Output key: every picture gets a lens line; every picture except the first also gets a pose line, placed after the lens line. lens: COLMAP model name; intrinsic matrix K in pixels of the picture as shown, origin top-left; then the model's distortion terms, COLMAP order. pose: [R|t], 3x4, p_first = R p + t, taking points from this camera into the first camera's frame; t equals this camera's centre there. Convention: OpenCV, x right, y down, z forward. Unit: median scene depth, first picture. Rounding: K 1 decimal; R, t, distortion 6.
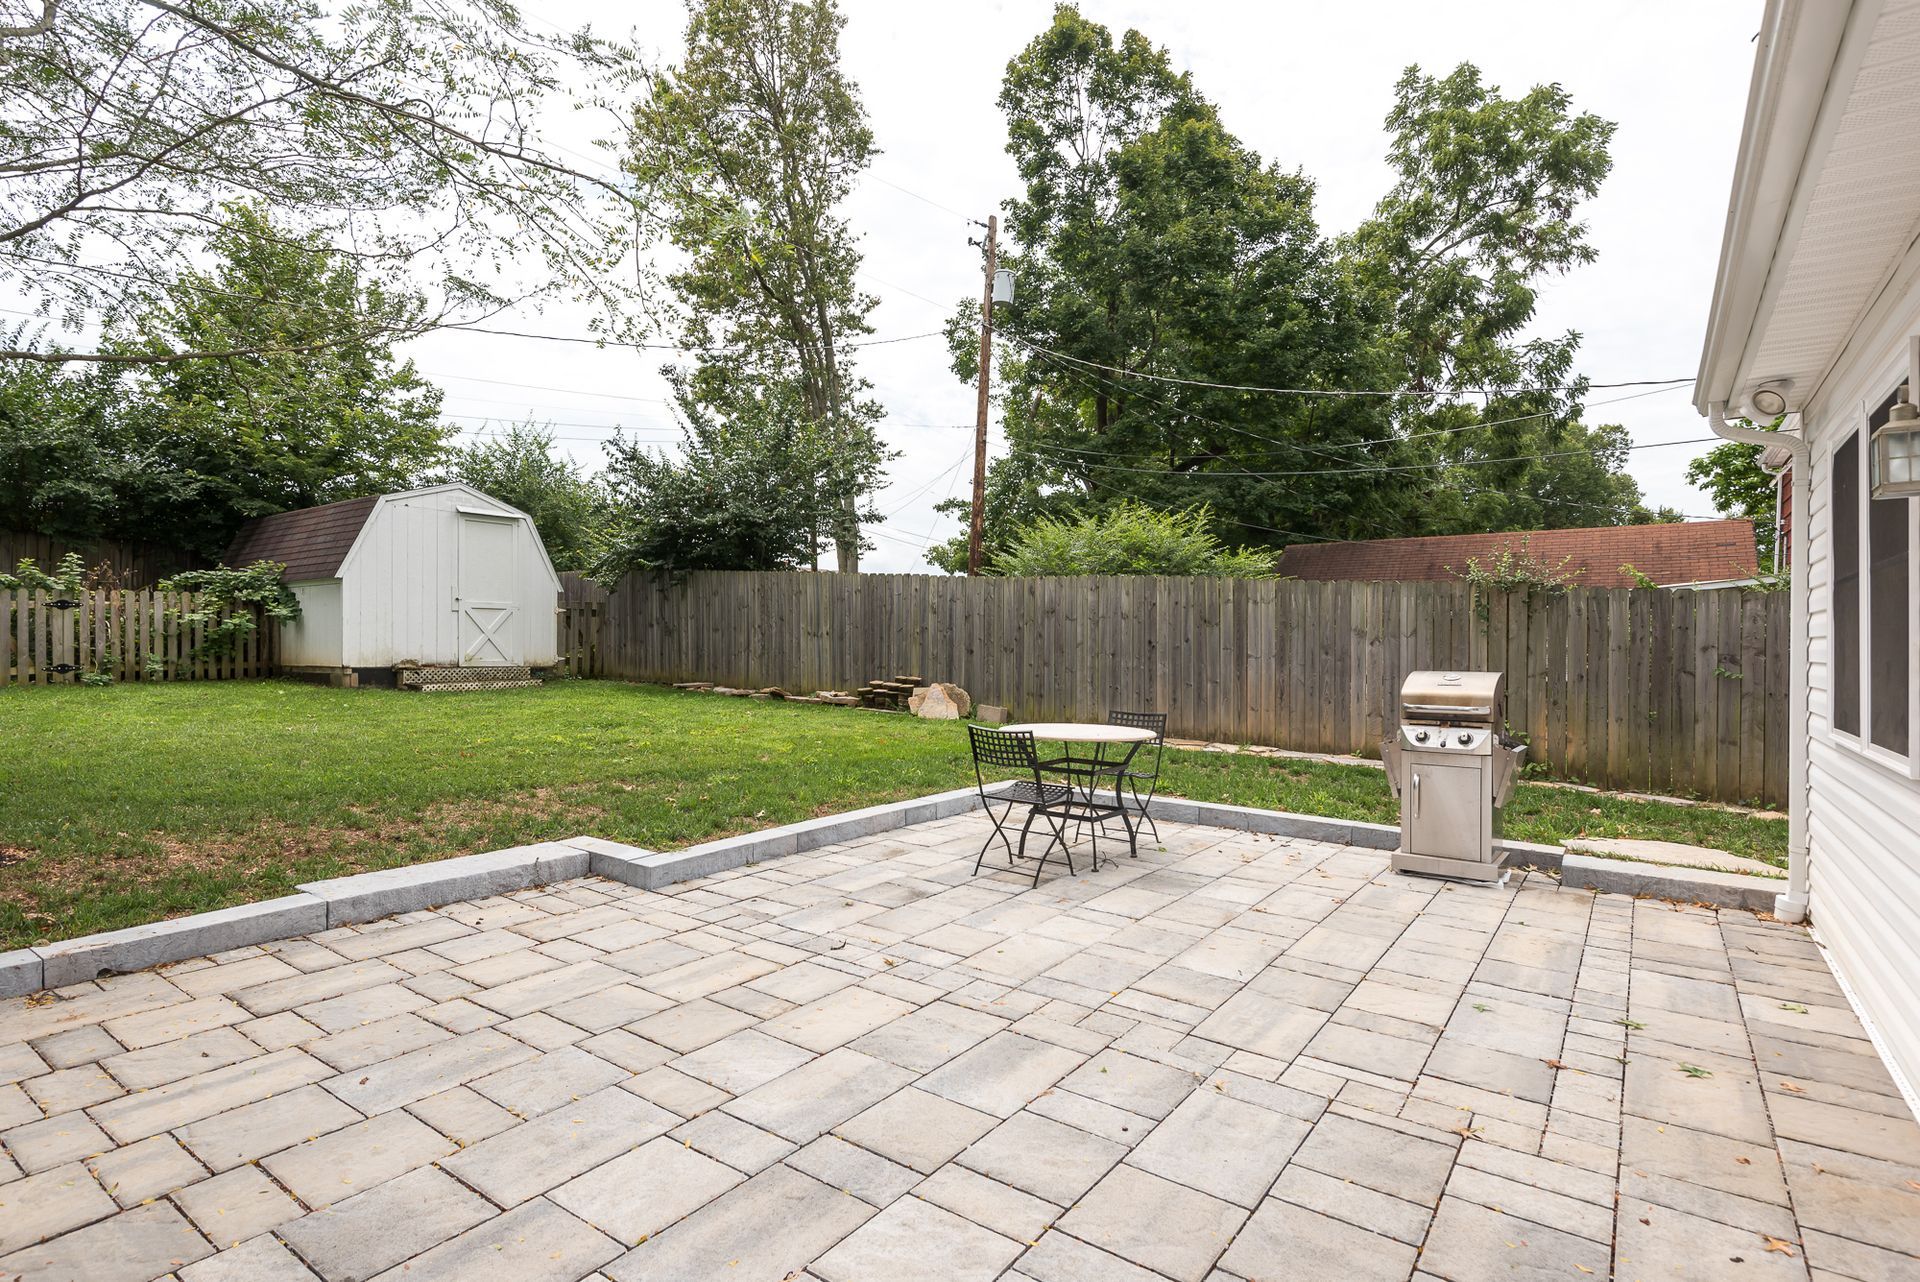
lens RADIAL K [[956.8, 0, 976.4], [0, 956.8, 644.5], [0, 0, 1]] dist [0.025358, -0.022362]
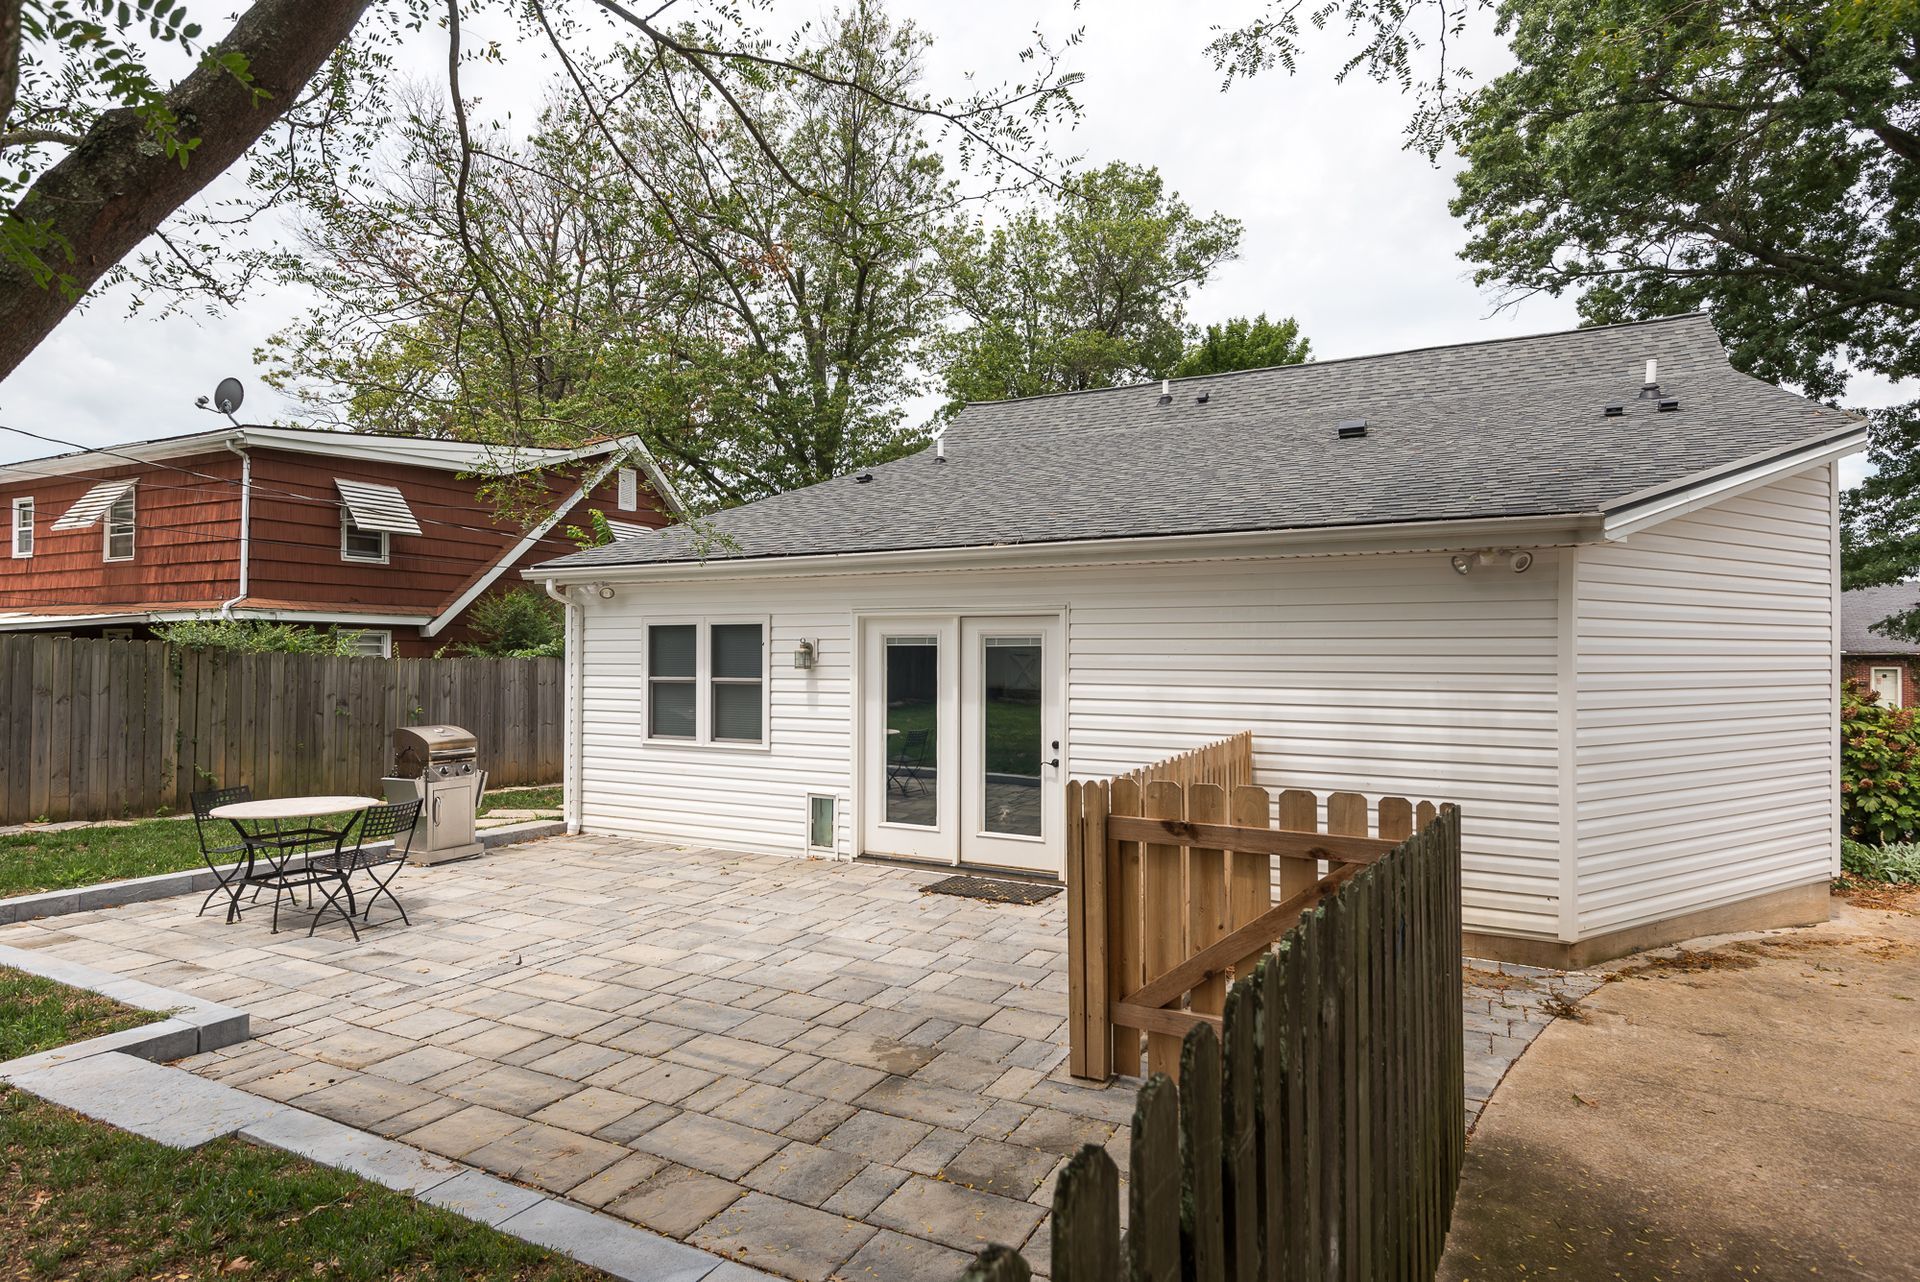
lens RADIAL K [[956.8, 0, 976.4], [0, 956.8, 644.5], [0, 0, 1]] dist [0.025358, -0.022362]
pose [[-0.154598, 0.006753, 0.987954, -1.567925], [-0.008997, 0.999926, -0.008243, -0.134612], [-0.987936, -0.010163, -0.154526, 0.540556]]
